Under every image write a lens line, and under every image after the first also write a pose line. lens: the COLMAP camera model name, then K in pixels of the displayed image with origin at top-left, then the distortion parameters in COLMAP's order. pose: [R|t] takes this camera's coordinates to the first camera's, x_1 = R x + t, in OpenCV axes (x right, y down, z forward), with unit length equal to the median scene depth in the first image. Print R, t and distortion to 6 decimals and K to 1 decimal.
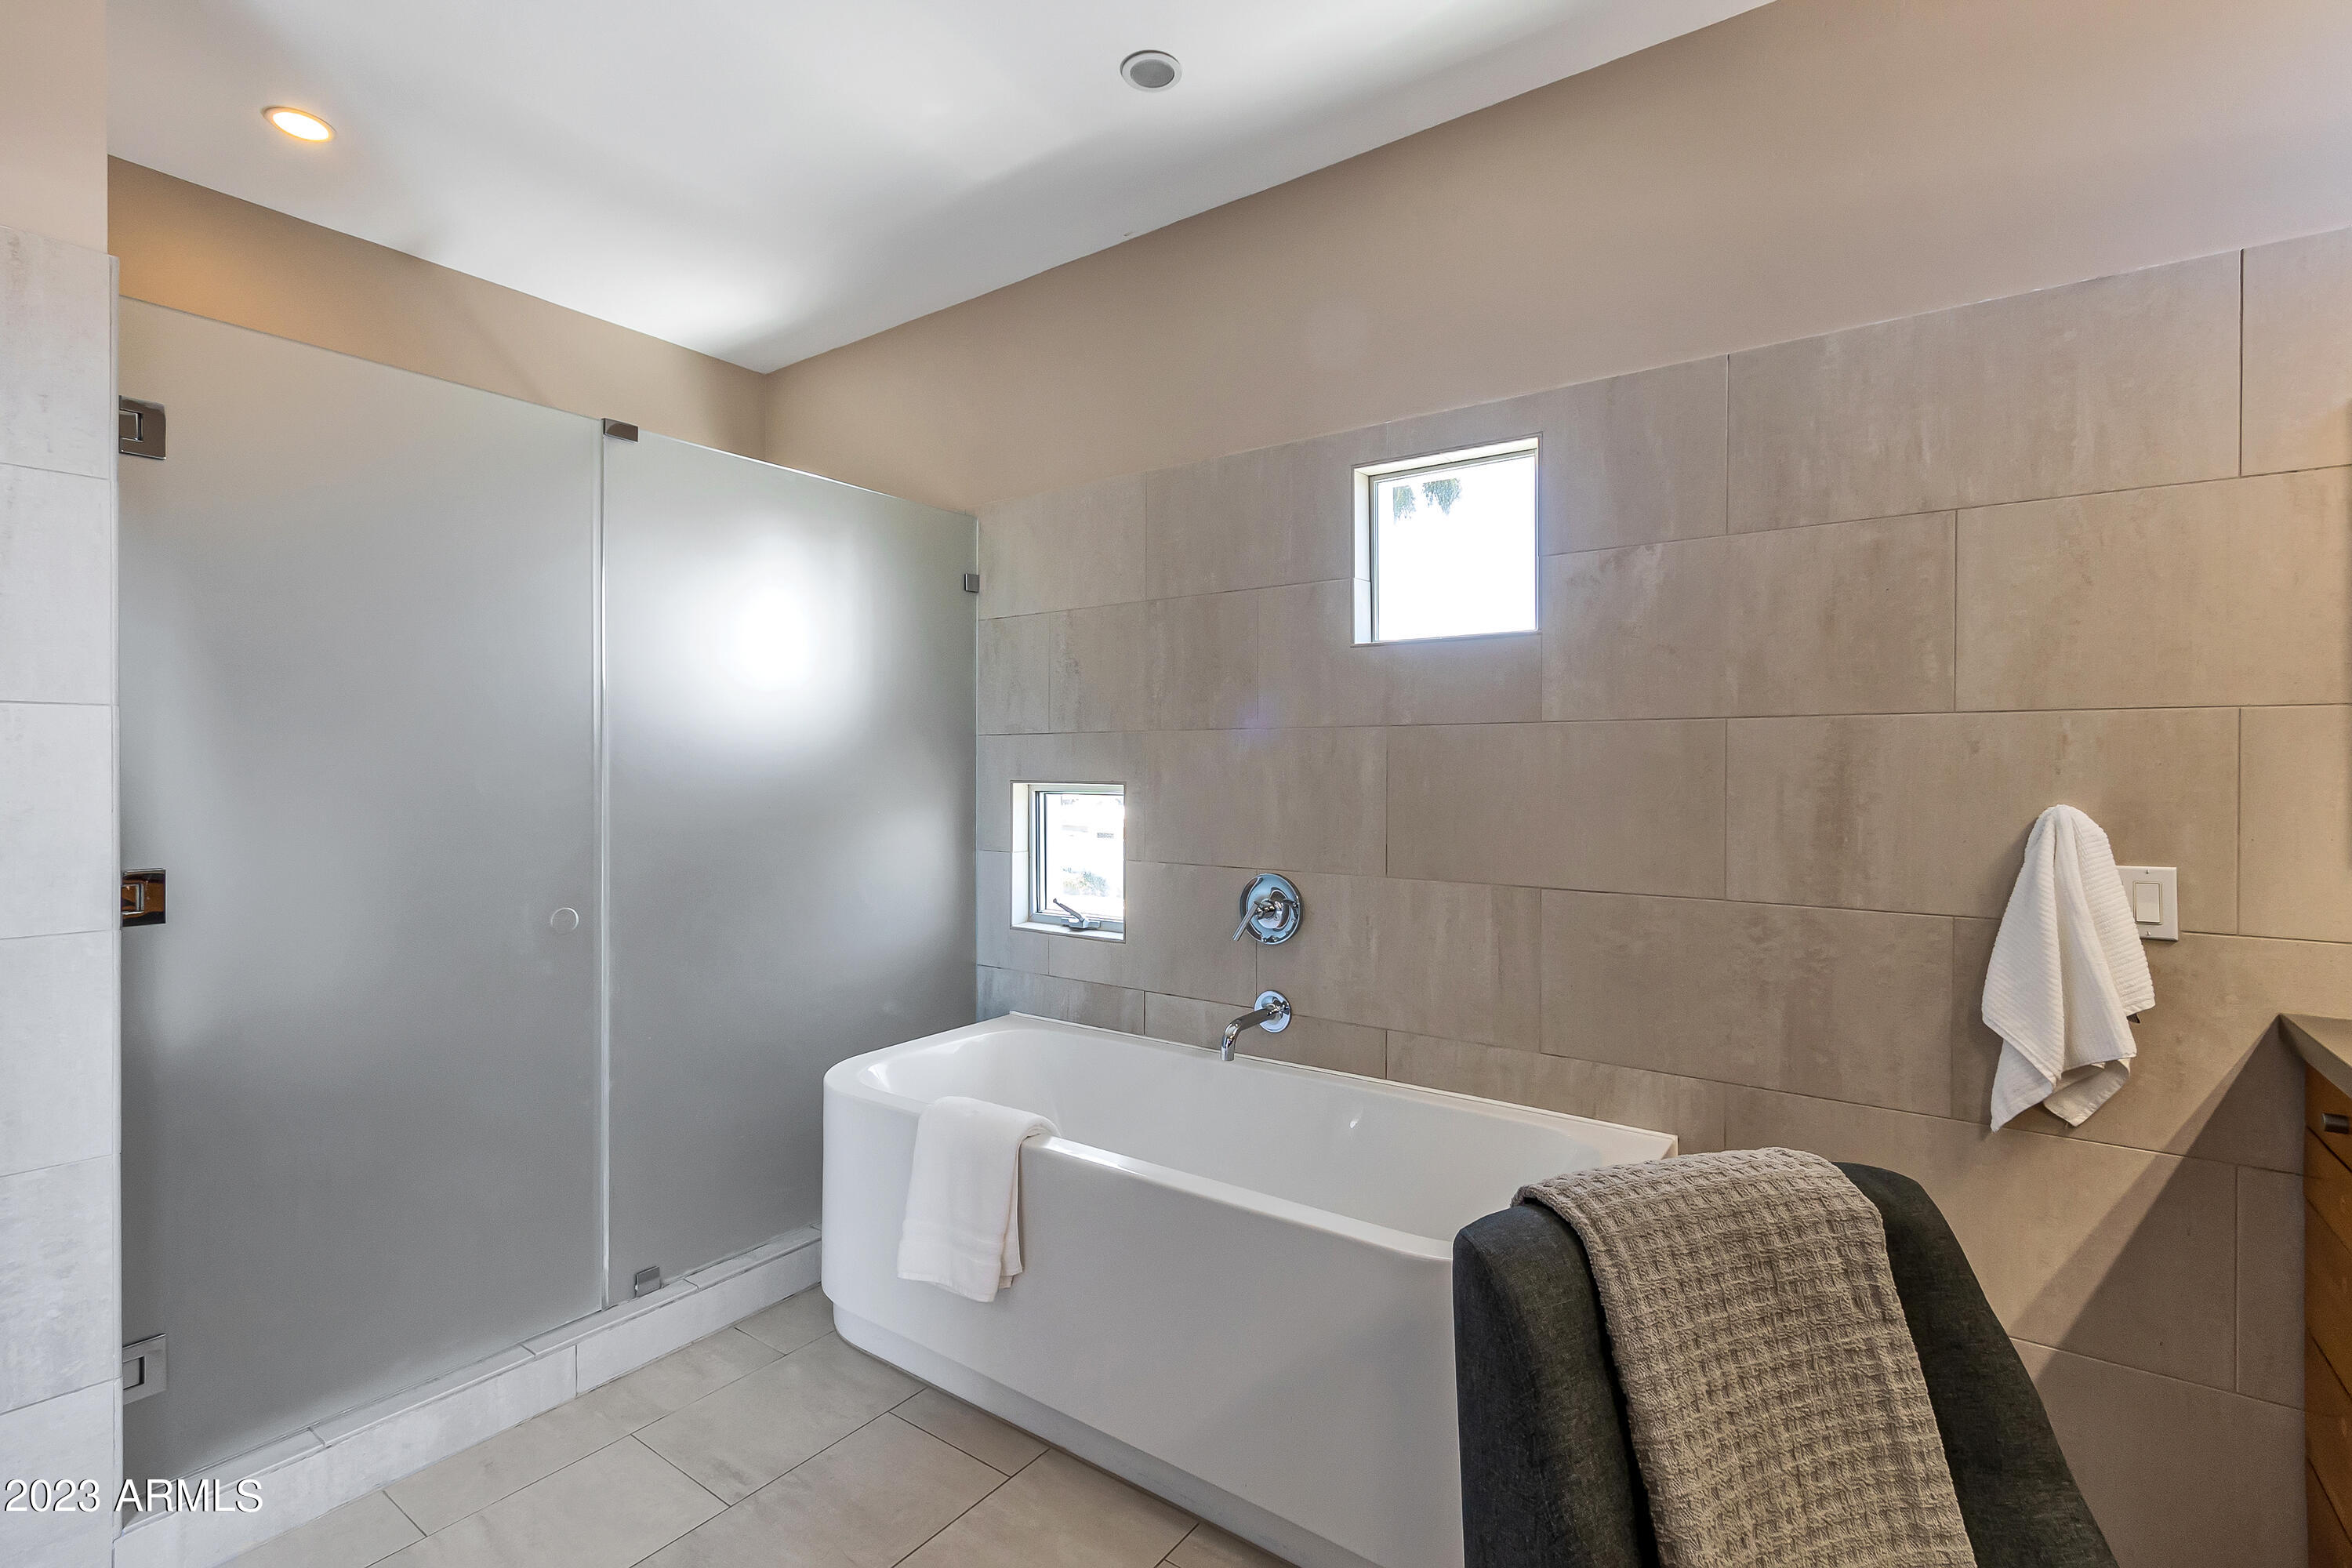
lens RADIAL K [[1083.4, 0, 1163.8], [0, 1083.4, 777.9], [0, 0, 1]] dist [0.009435, -0.002609]
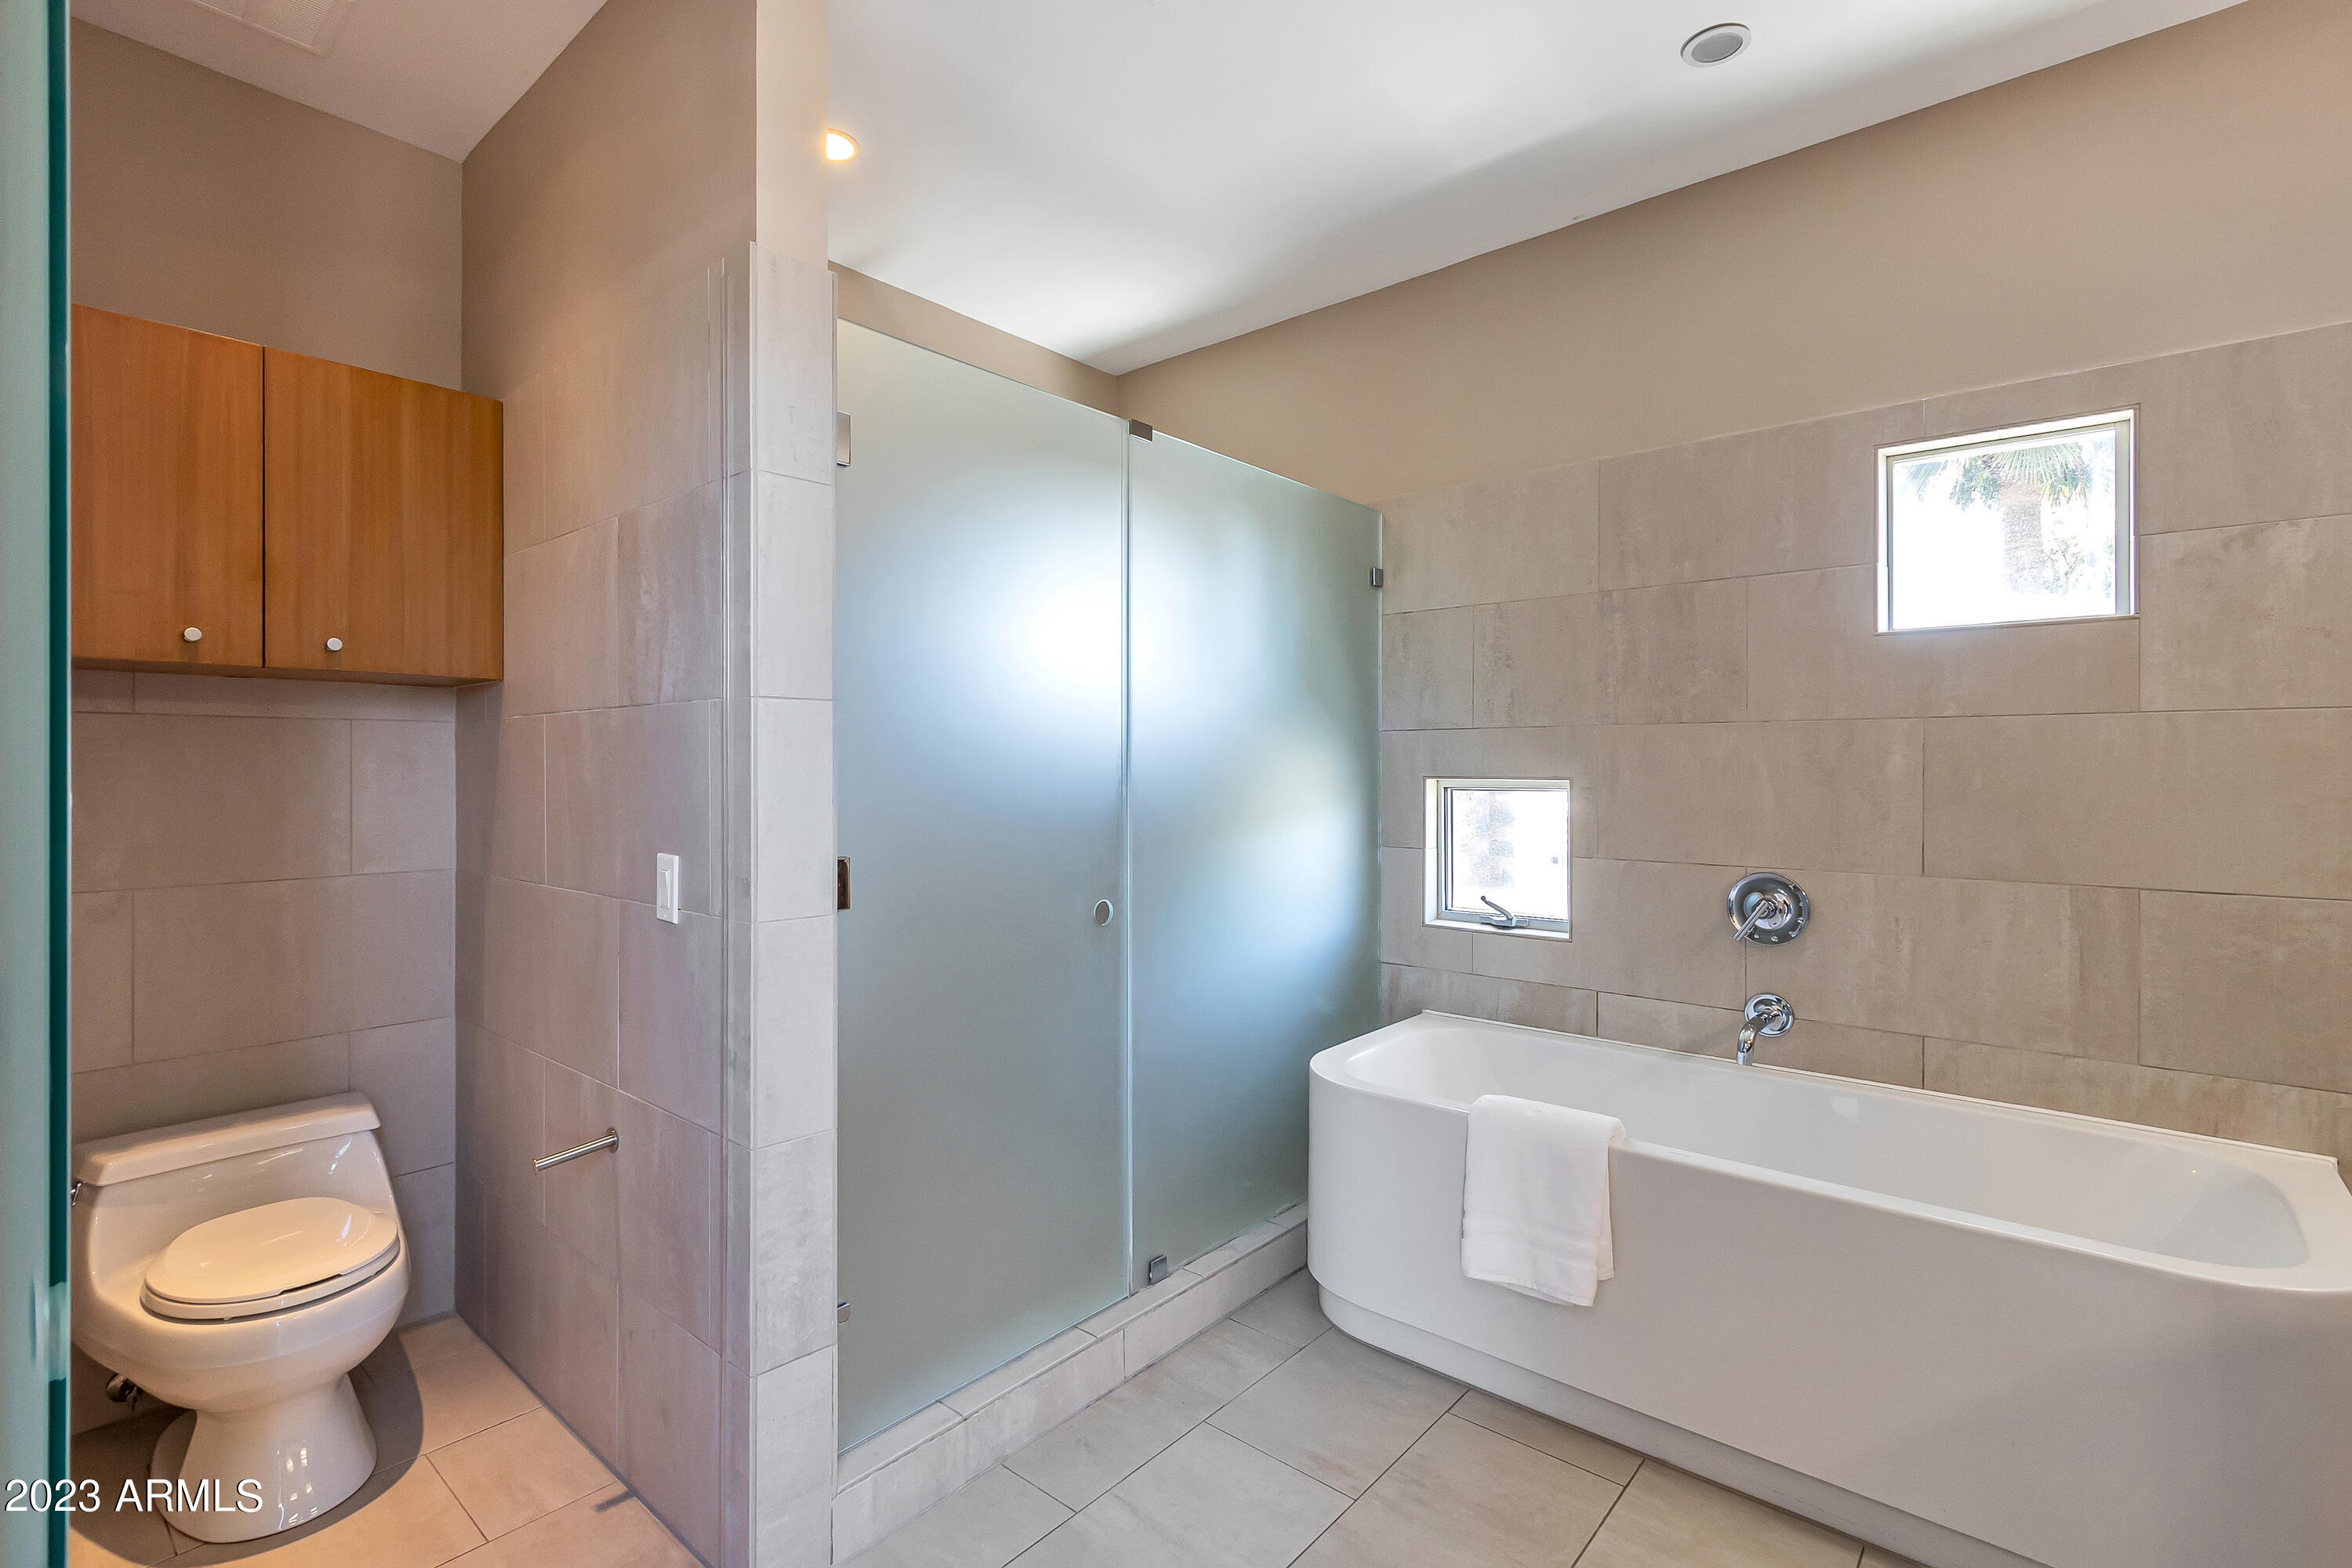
lens RADIAL K [[1083.4, 0, 1153.9], [0, 1083.4, 775.4], [0, 0, 1]] dist [0.009435, -0.002609]
pose [[0.996671, 0.000552, -0.081529, -0.394983], [-0.000813, 0.999995, -0.003169, 0.006495], [0.081527, 0.003224, 0.996666, -0.008942]]
